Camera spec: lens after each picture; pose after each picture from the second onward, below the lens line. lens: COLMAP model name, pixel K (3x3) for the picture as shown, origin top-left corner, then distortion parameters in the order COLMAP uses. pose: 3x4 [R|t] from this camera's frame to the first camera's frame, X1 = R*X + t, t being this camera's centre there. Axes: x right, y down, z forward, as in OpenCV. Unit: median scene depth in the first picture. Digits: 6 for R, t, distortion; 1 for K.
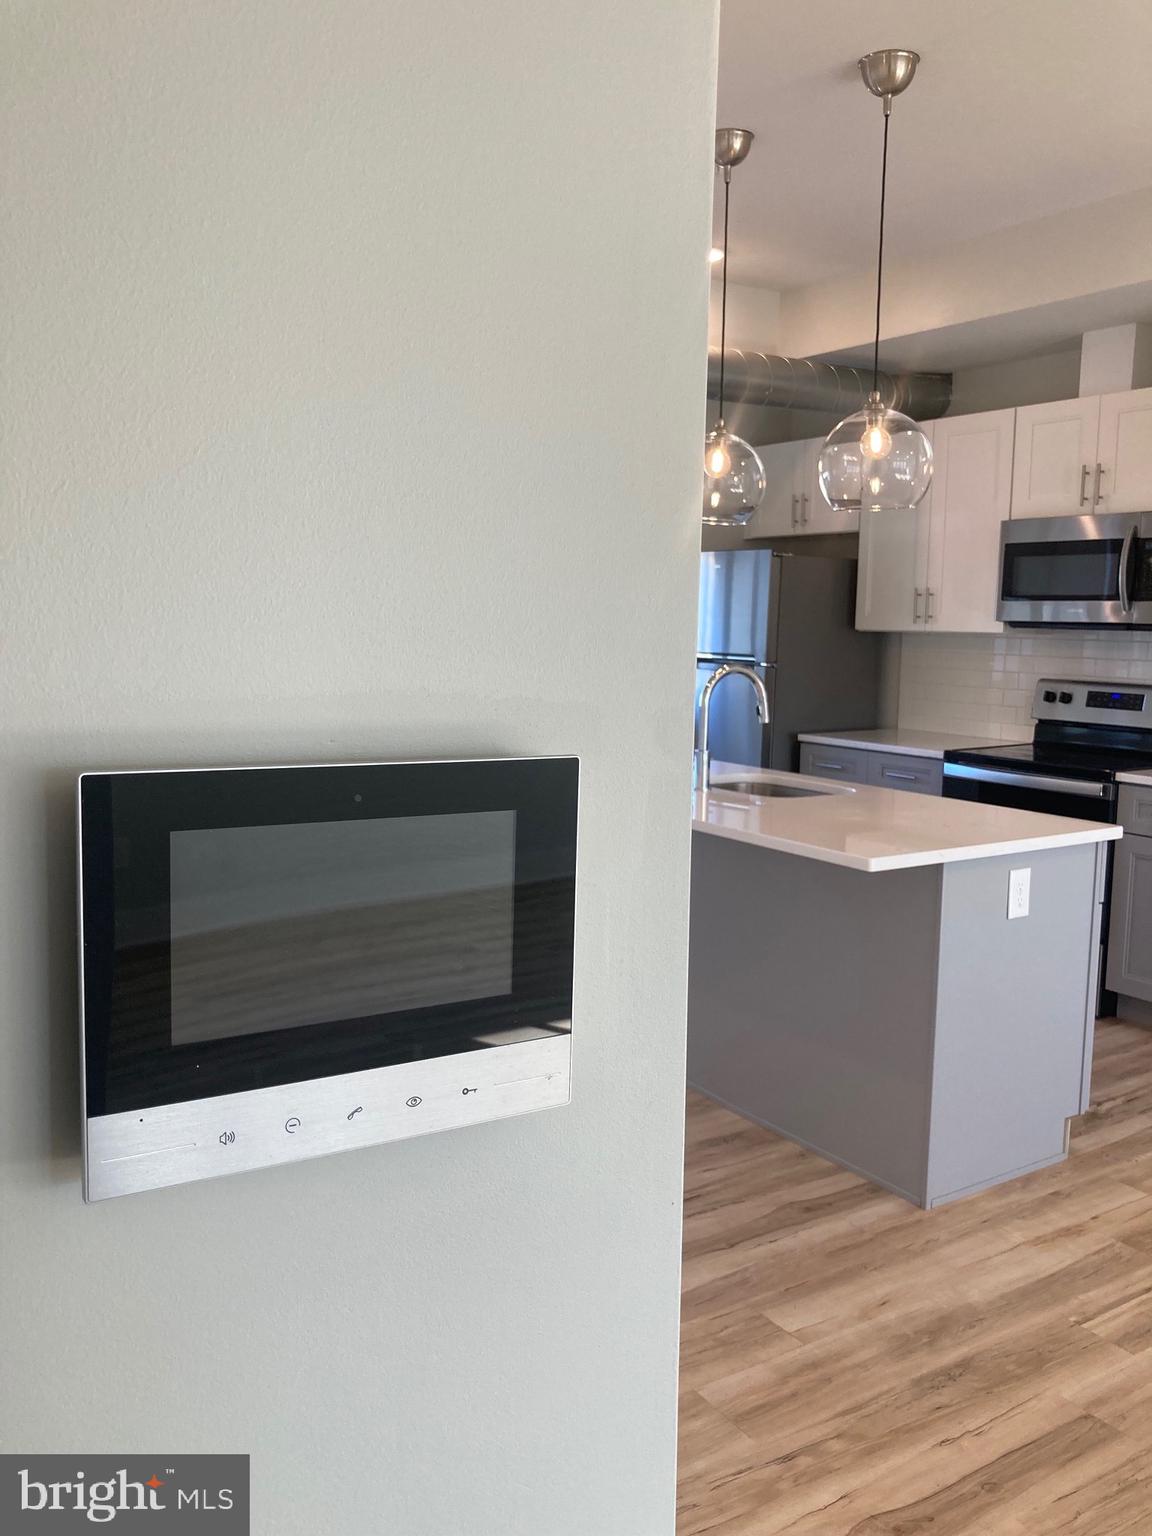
lens RADIAL K [[1268.5, 0, 546.5], [0, 1268.5, 770.8], [0, 0, 1]] dist [-0.013679, 0.009598]
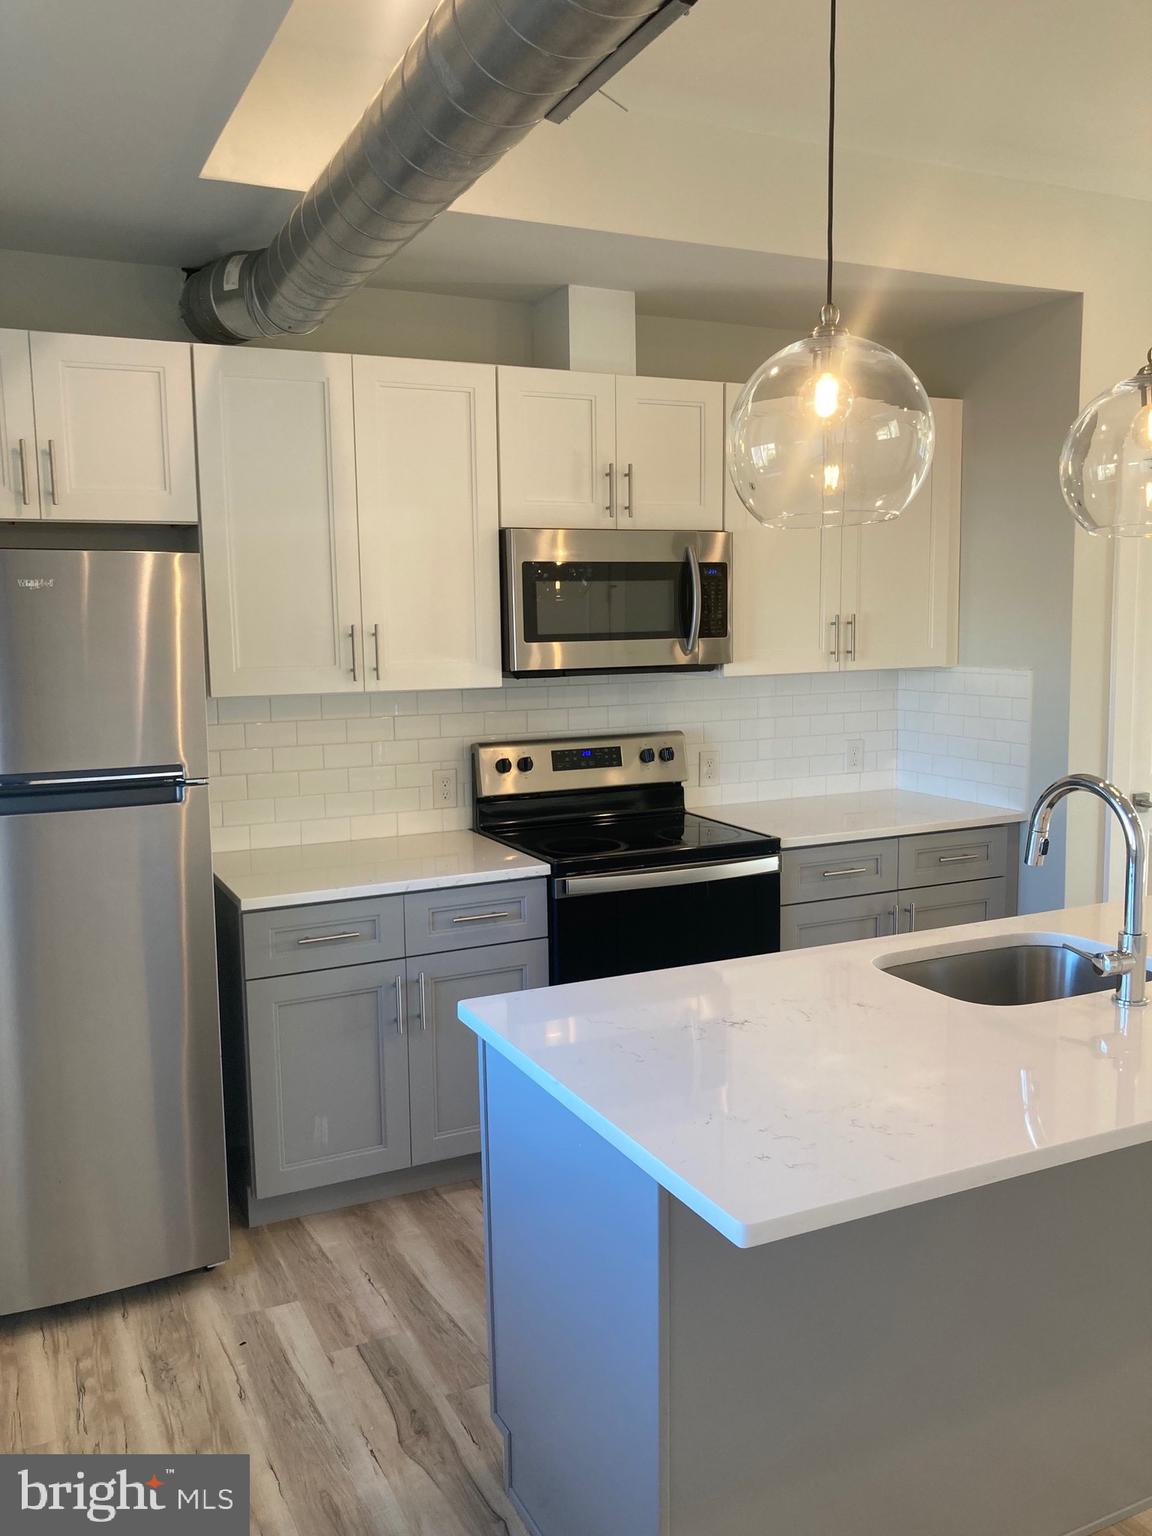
lens RADIAL K [[1241.3, 0, 571.5], [0, 1241.3, 804.6], [0, 0, 1]] dist [-0.005929, -0.002200]
pose [[0.123352, -0.167549, 0.978116, -0.428371], [0.138919, 0.978854, 0.150156, -0.186296], [-0.982591, 0.117357, 0.144019, 1.131252]]
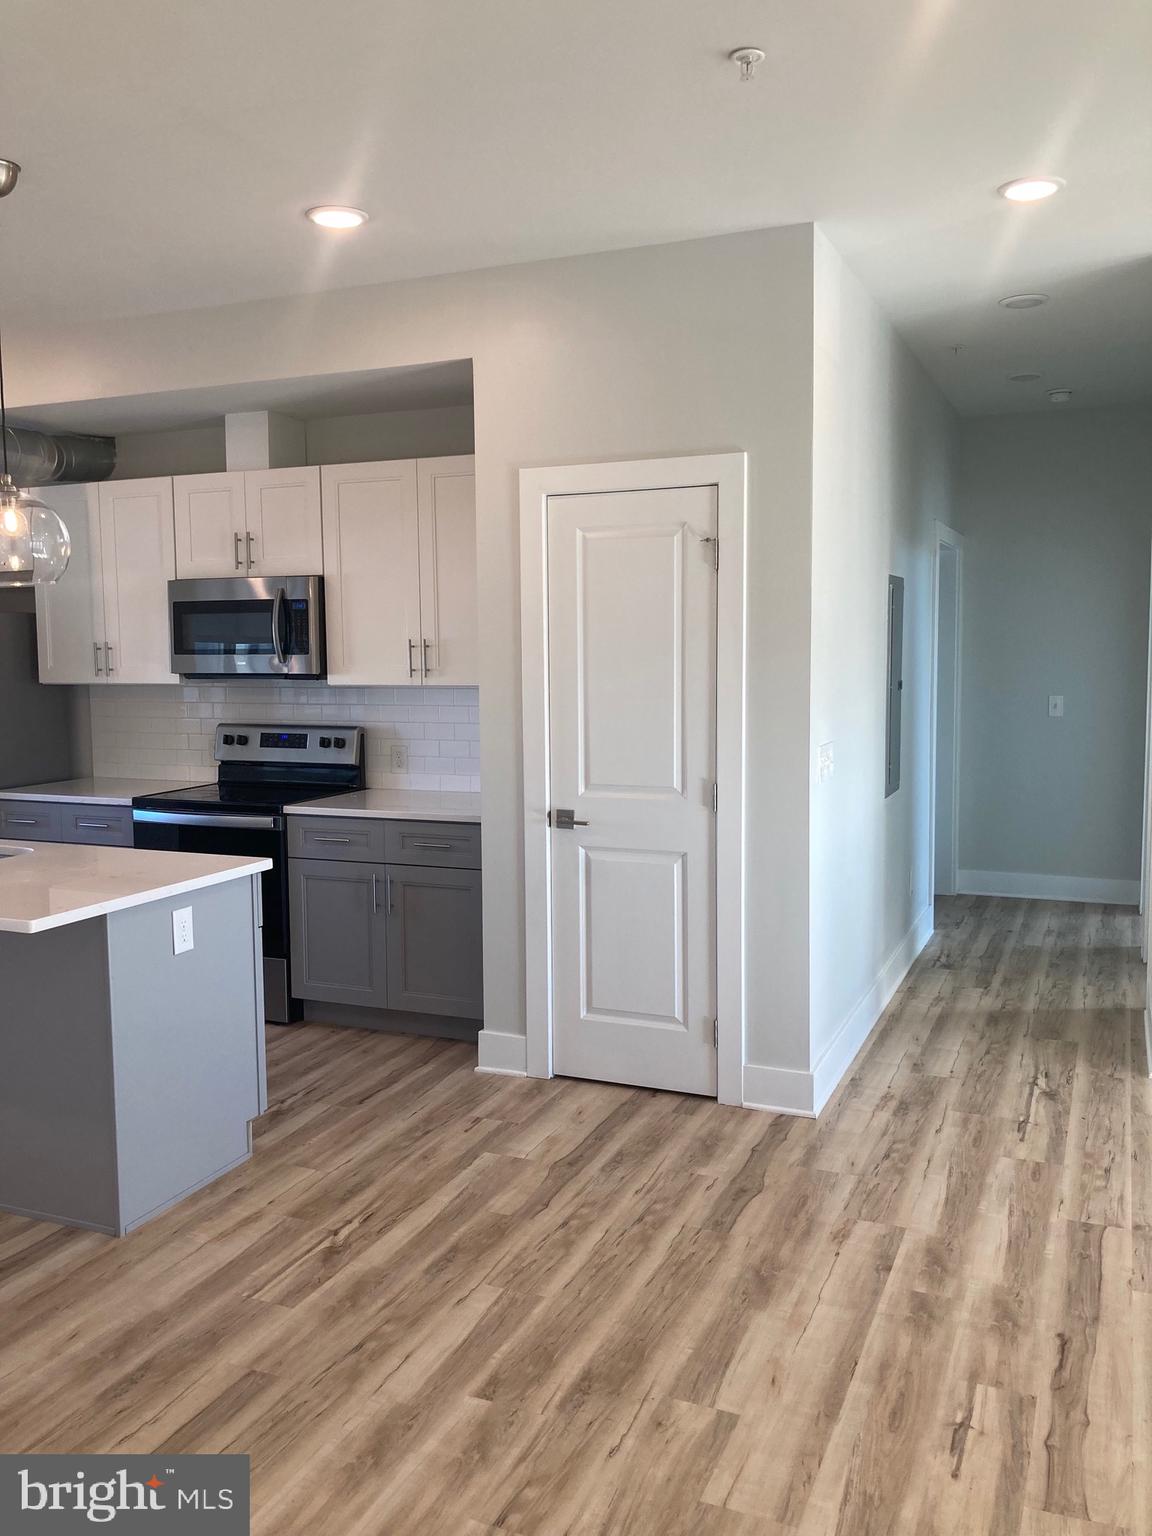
lens RADIAL K [[1272.7, 0, 570.8], [0, 1272.7, 756.4], [0, 0, 1]] dist [0.042225, -0.036810]
pose [[0.824281, -0.071002, 0.561711, 0.025386], [0.089489, 0.995973, -0.005426, -0.015117], [-0.559063, 0.054740, 0.827316, -0.106404]]
